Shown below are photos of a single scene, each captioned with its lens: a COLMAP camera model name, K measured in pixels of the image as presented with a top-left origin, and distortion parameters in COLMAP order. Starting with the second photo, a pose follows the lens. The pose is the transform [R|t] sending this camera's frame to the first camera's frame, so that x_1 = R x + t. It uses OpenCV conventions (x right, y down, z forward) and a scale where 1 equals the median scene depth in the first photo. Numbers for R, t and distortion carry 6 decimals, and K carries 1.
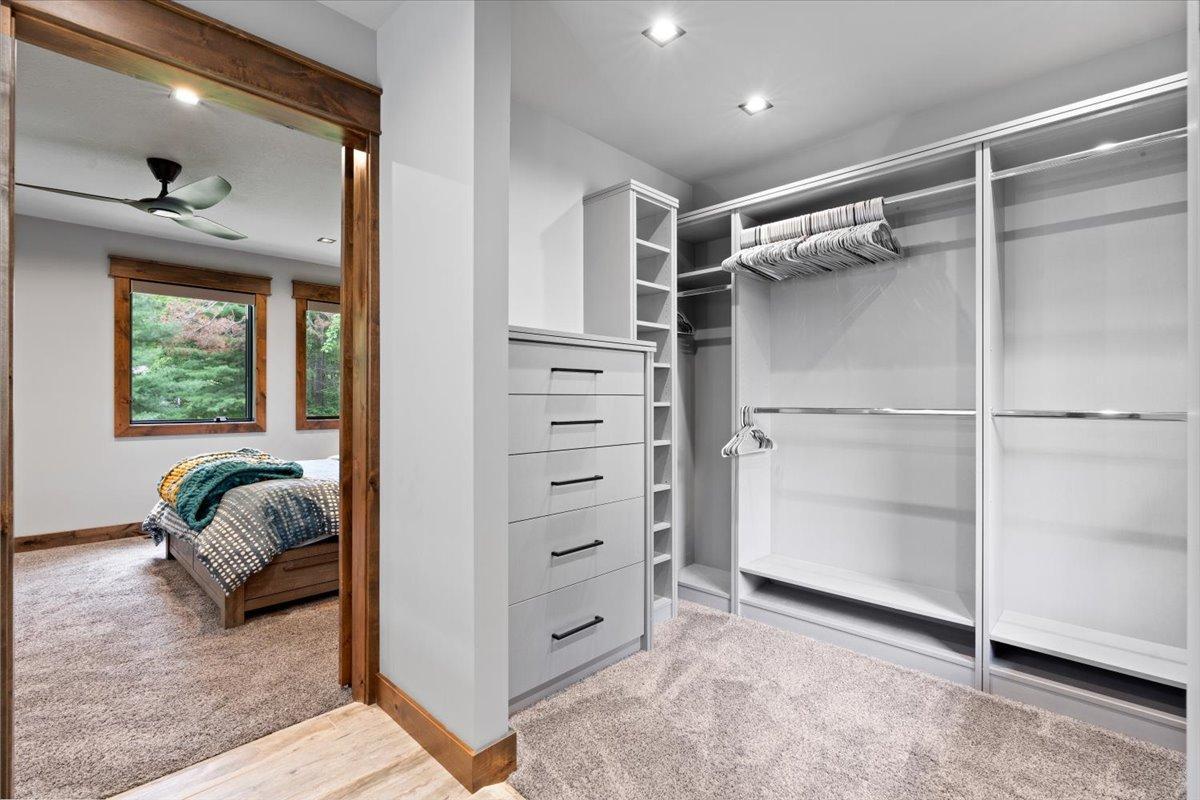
lens RADIAL K [[548.1, 0, 601.3], [0, 548.1, 399.4], [0, 0, 1]] dist [-0.007700, 0.003115]
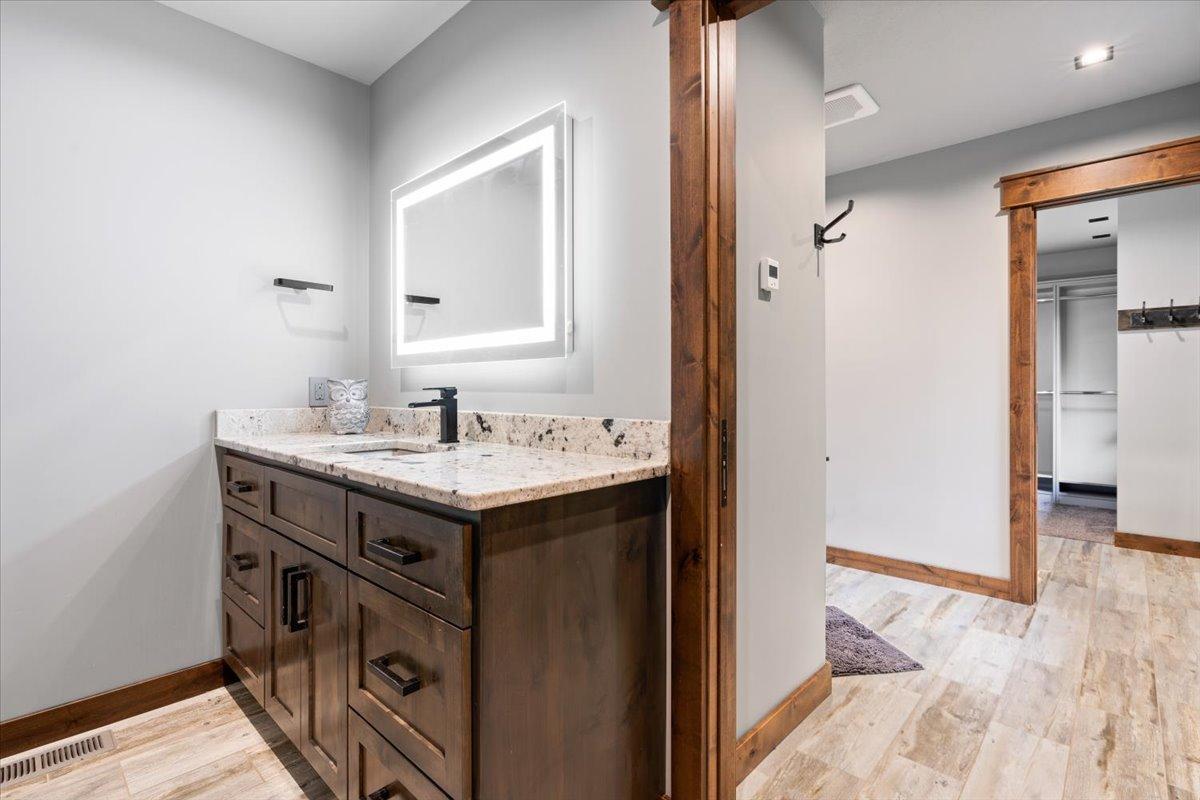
lens RADIAL K [[548.1, 0, 602.6], [0, 548.1, 397.2], [0, 0, 1]] dist [-0.007700, 0.003115]
pose [[0.999981, 0.003514, 0.005119, -1.432991], [-0.003570, 0.999932, 0.011060, -0.000236], [-0.005080, -0.011078, 0.999926, -1.541123]]
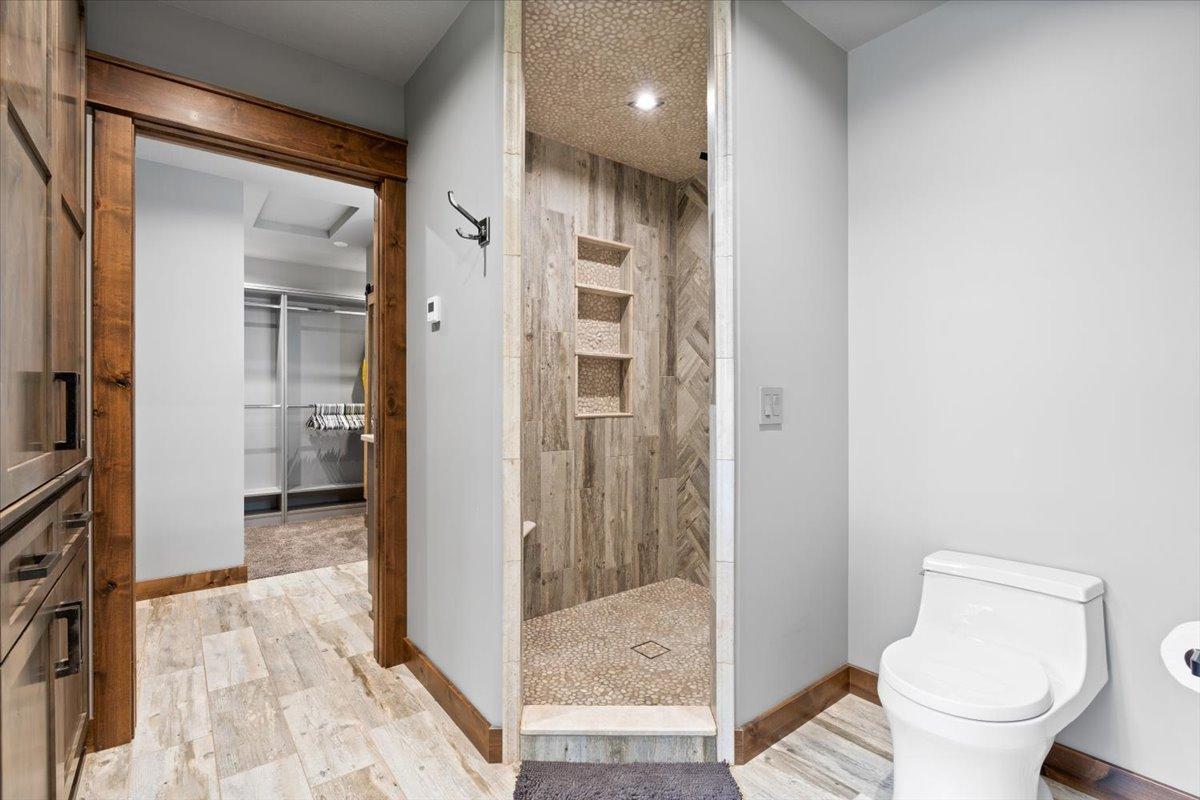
lens RADIAL K [[548.1, 0, 601.2], [0, 548.1, 401.4], [0, 0, 1]] dist [-0.007700, 0.003115]
pose [[-0.138320, 0.004150, -0.990379, -0.239173], [0.004267, 0.999984, 0.003594, -0.007679], [0.990378, -0.003729, -0.138336, -0.298563]]
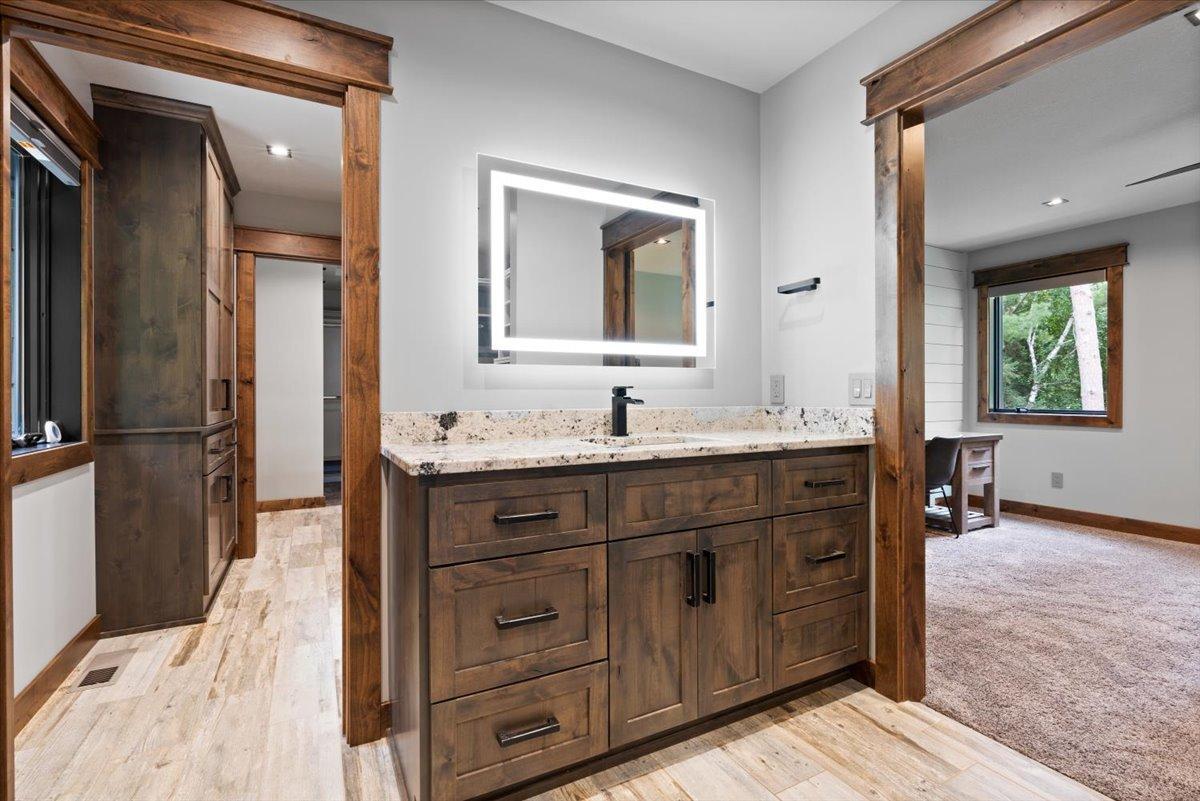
lens RADIAL K [[548.1, 0, 599.6], [0, 548.1, 398.1], [0, 0, 1]] dist [-0.007700, 0.003115]
pose [[-0.309613, 0.007788, -0.950831, 0.359362], [0.004698, 0.999967, 0.006661, 0.006664], [0.950851, -0.002405, -0.309640, 0.478971]]
